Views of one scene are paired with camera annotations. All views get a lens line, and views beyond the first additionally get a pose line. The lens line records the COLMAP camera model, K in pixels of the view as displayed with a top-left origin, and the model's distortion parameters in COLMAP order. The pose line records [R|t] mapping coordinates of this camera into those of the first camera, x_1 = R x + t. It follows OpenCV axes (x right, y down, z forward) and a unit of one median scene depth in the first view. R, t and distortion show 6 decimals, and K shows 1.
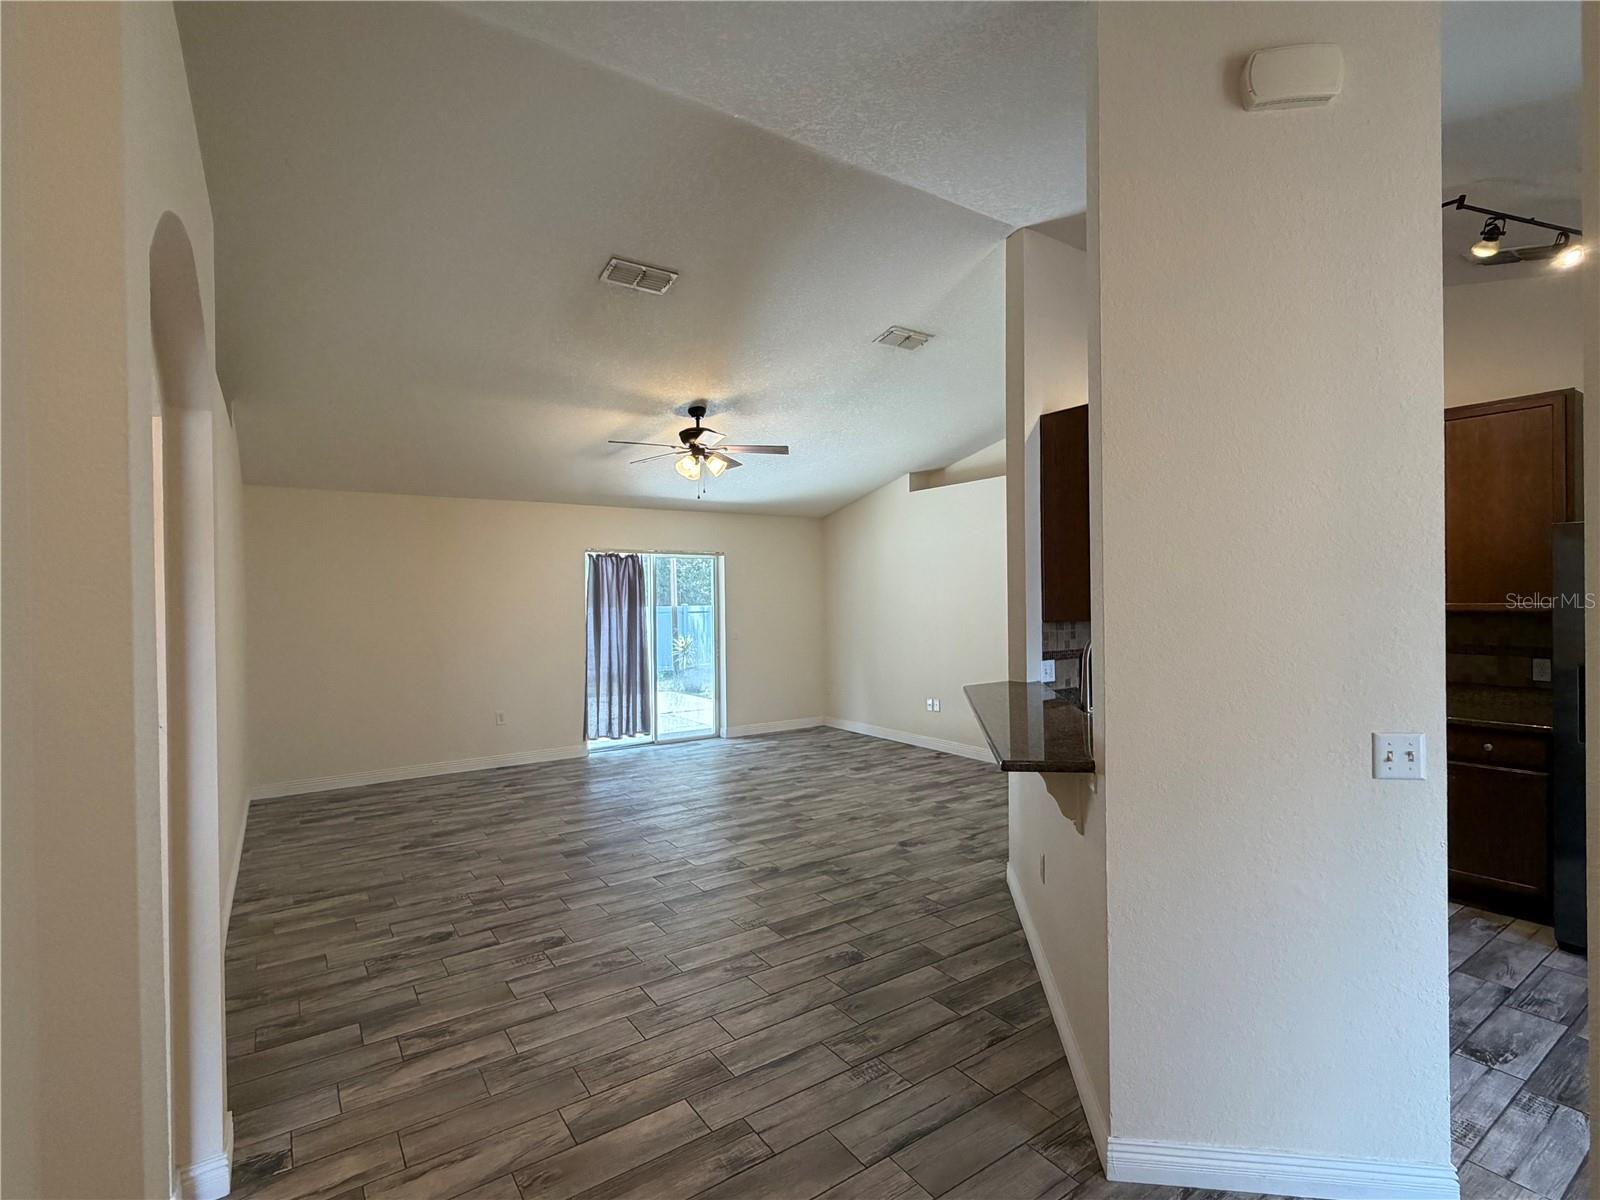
lens RADIAL K [[762.2, 0, 800.0], [0, 762.2, 600.0], [0, 0, 1]] dist [0.000458, 0.000545]
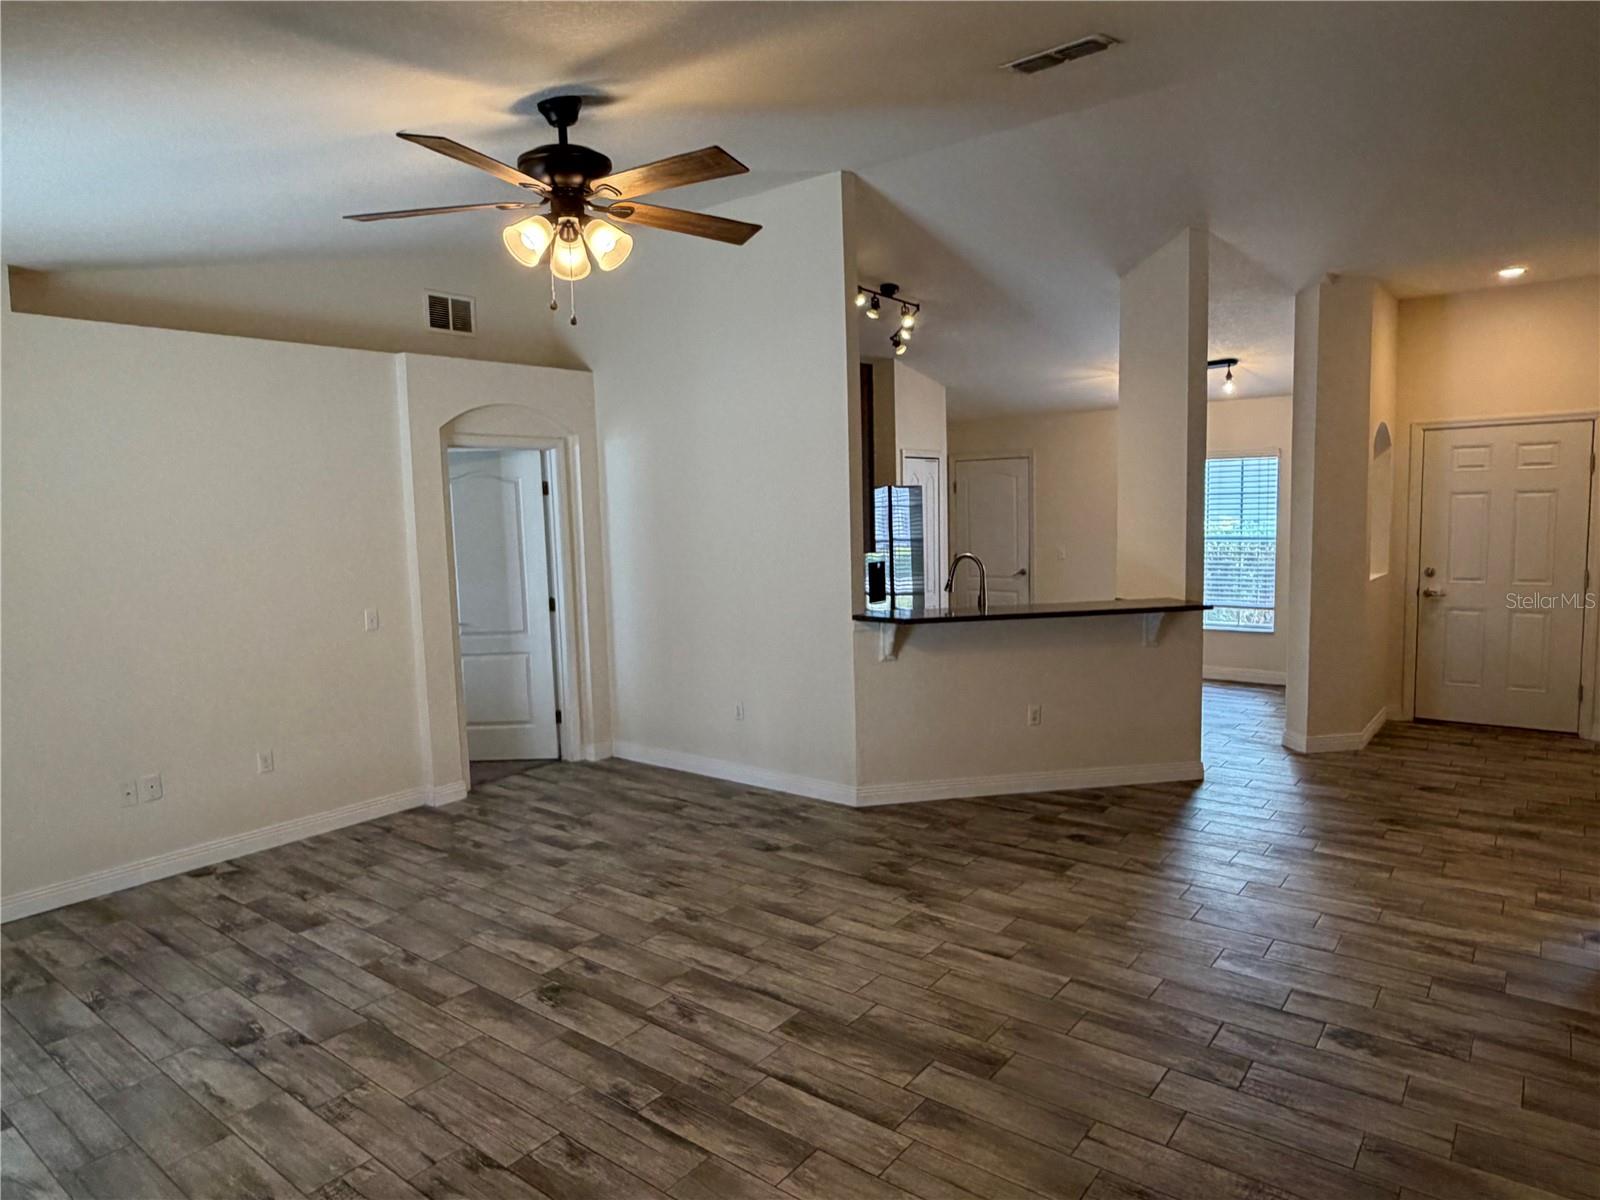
lens RADIAL K [[996.8, 0, 800.0], [0, 996.8, 600.0], [0, 0, 1]] dist [-0.004005, -0.002128]
pose [[-0.304010, -0.073941, 0.949795, -0.983086], [0.037572, 0.995277, 0.089508, -0.036803], [-0.951928, 0.062897, -0.299796, 1.477299]]
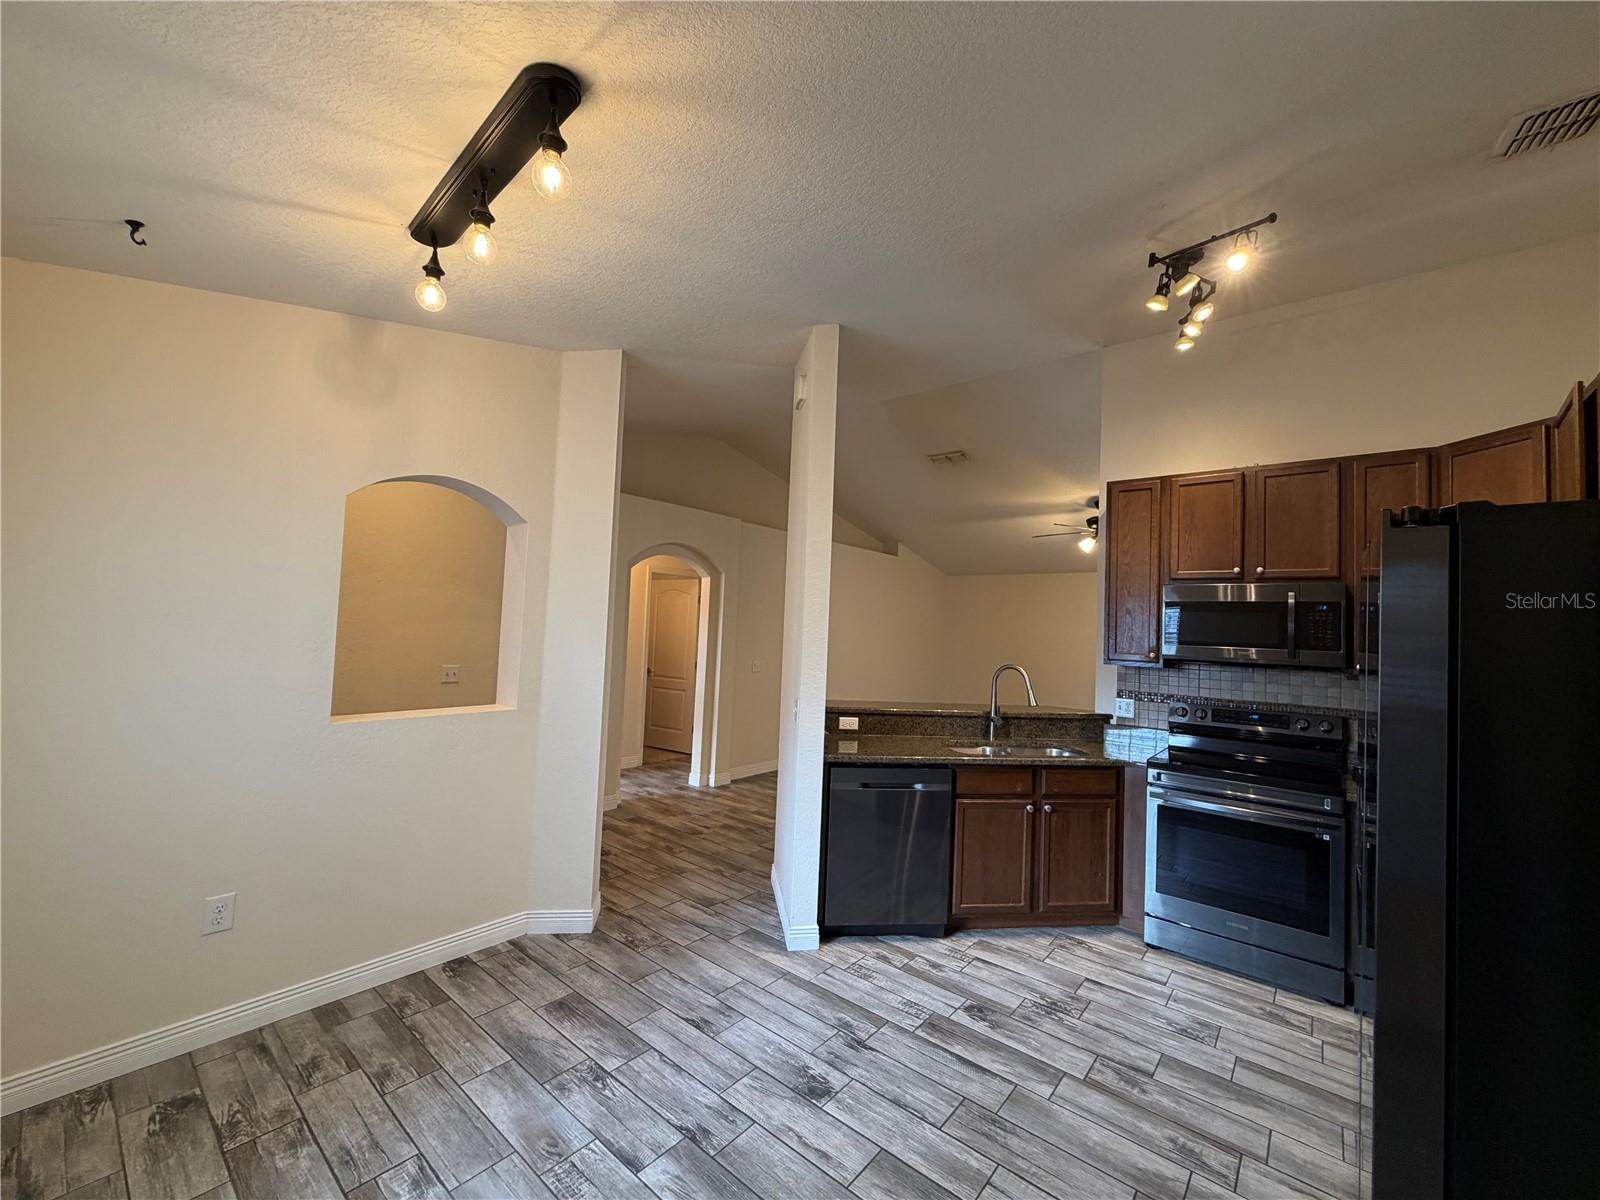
lens RADIAL K [[640.1, 0, 800.0], [0, 640.1, 600.0], [0, 0, 1]] dist [0.001167, -0.000157]
pose [[0.274481, -0.018082, -0.961423, 1.134388], [-0.052205, 0.998068, -0.033675, -0.011730], [0.960175, 0.059434, 0.273006, 0.250959]]
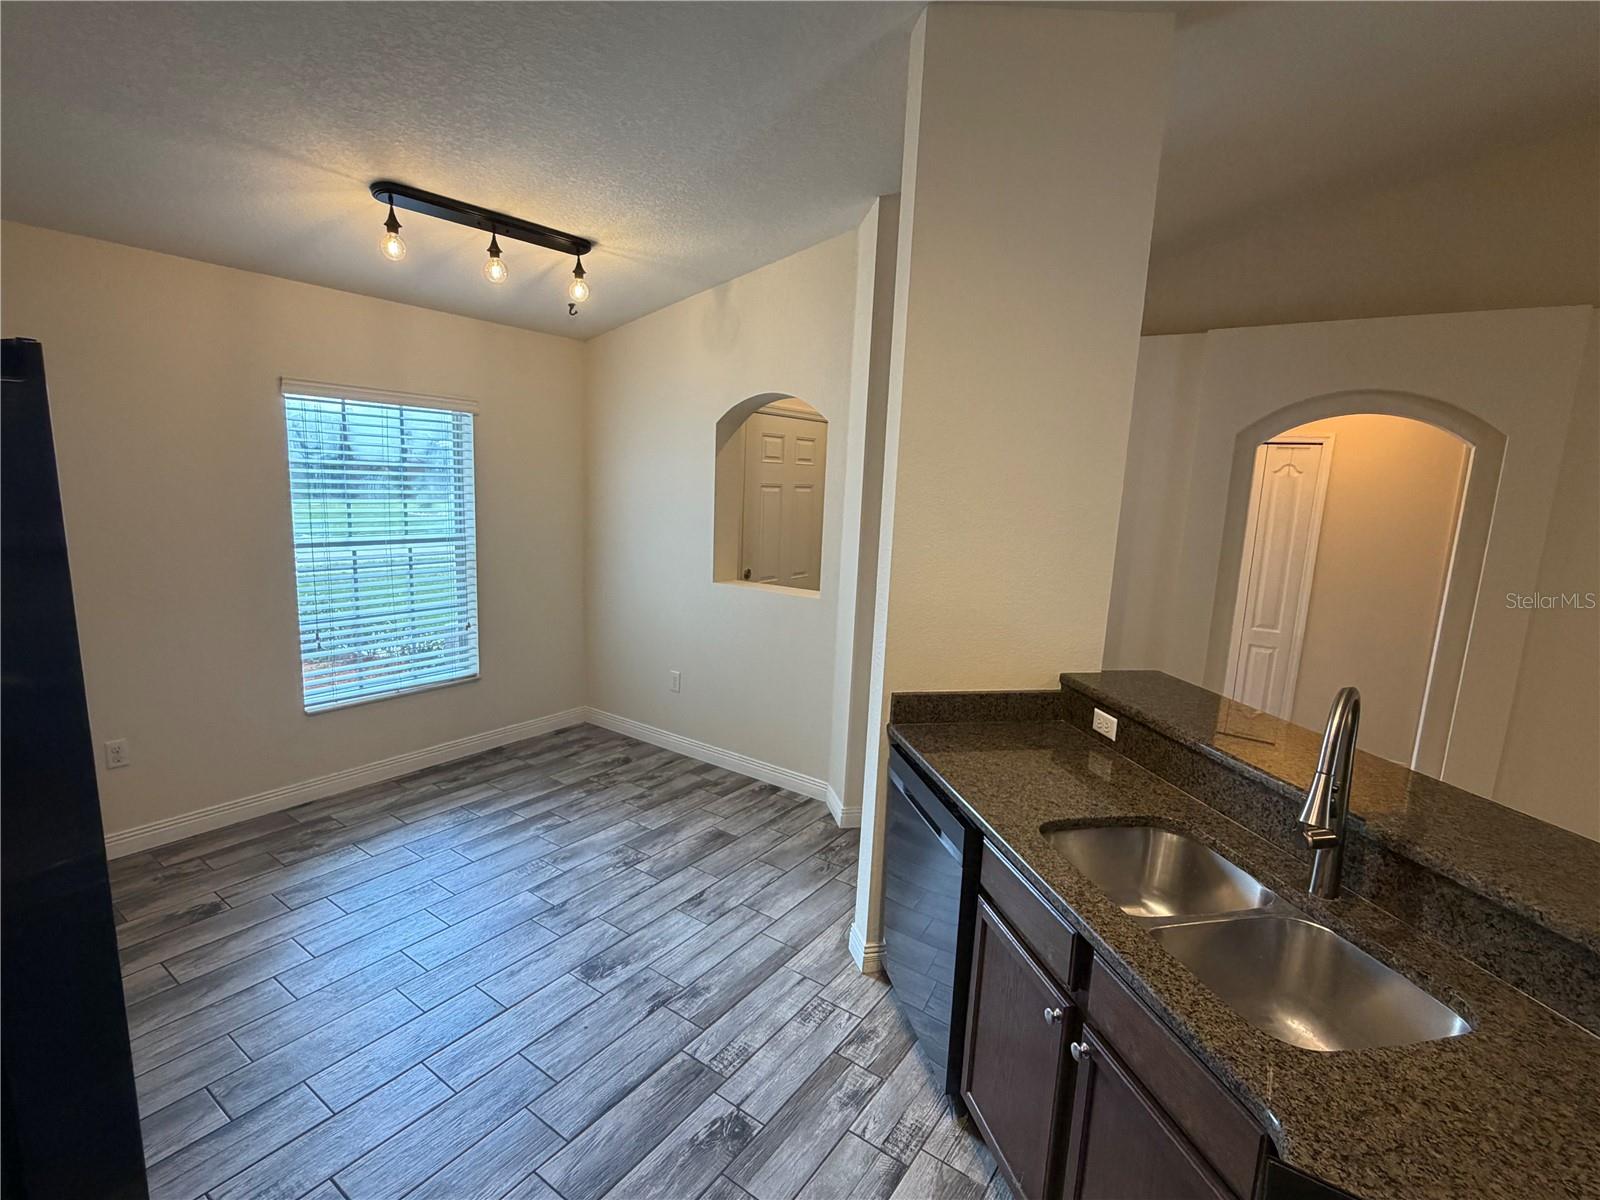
lens RADIAL K [[762.2, 0, 800.0], [0, 762.2, 600.0], [0, 0, 1]] dist [0.000458, 0.000545]
pose [[-0.935485, 0.027345, -0.352307, 0.680894], [-0.036176, 0.984352, 0.172461, -0.056932], [0.351510, 0.174080, -0.919857, 1.034162]]
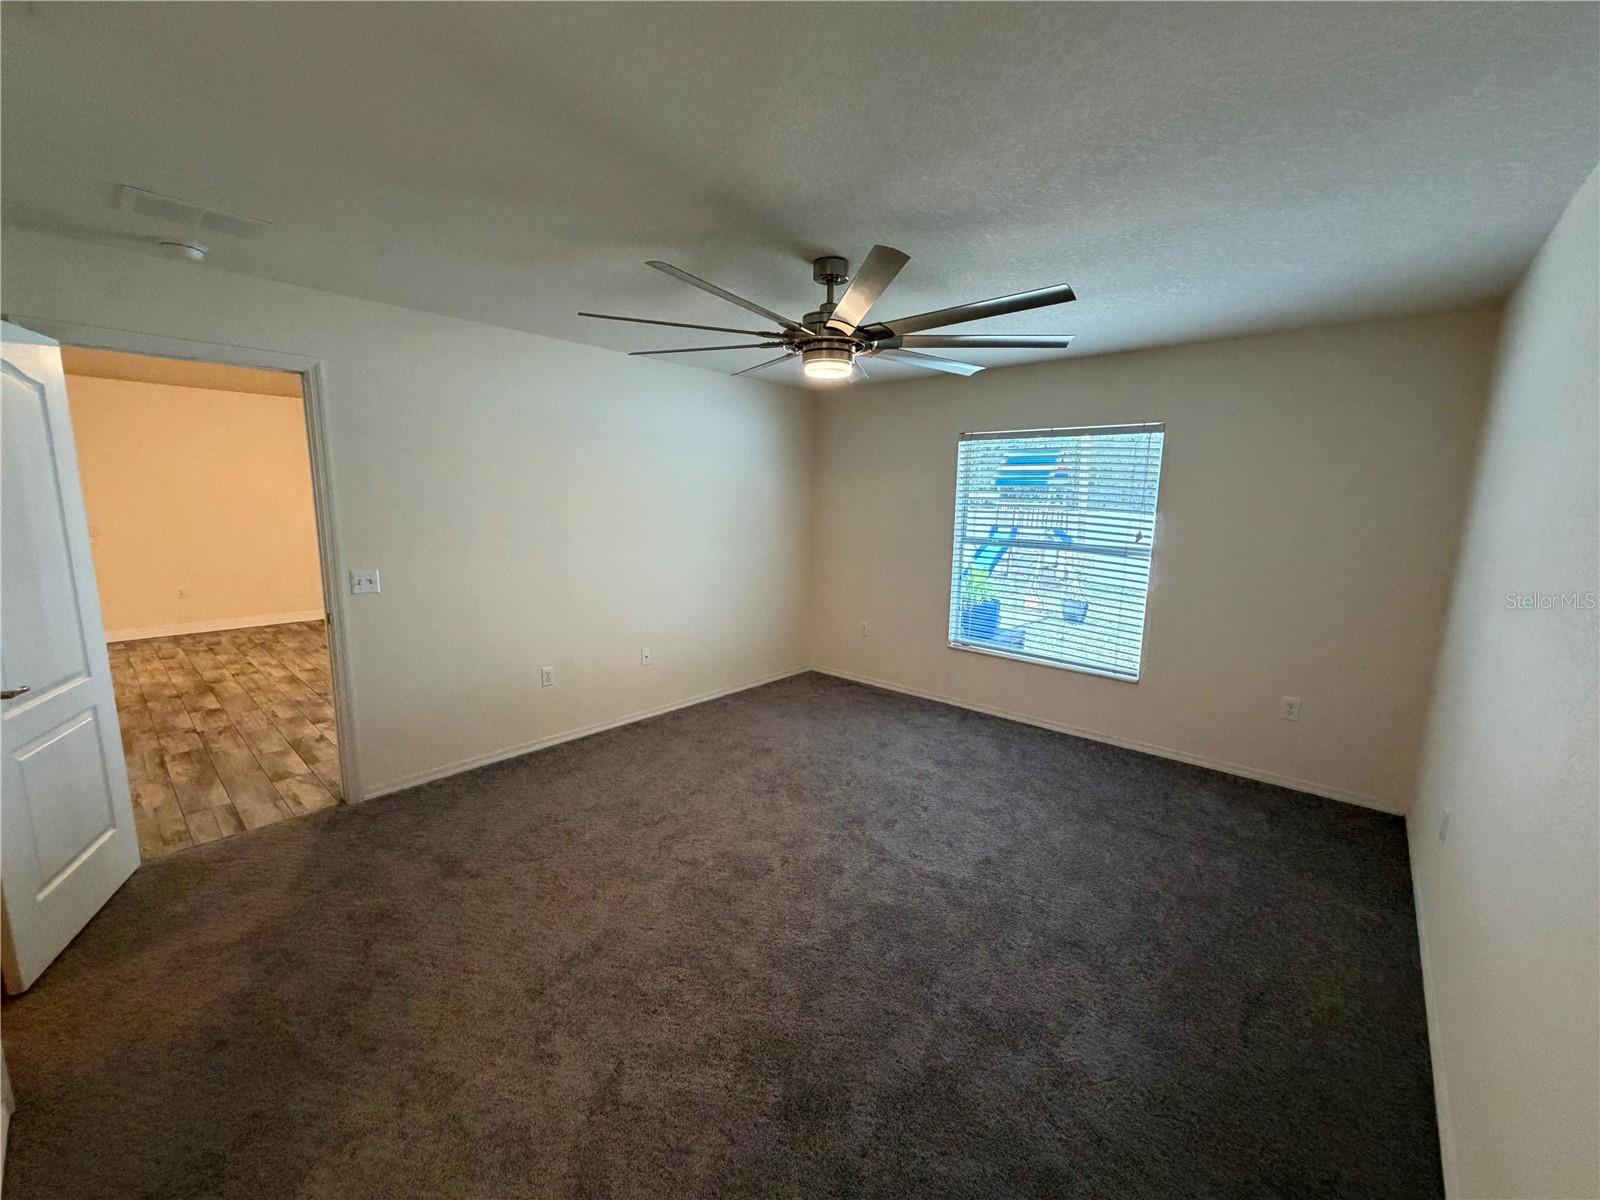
lens RADIAL K [[640.1, 0, 800.0], [0, 640.1, 600.0], [0, 0, 1]] dist [0.001167, -0.000157]
pose [[0.244859, 0.173920, -0.953832, 1.442220], [-0.027437, 0.984629, 0.172492, -0.037244], [0.969170, -0.016066, 0.245867, 1.884089]]
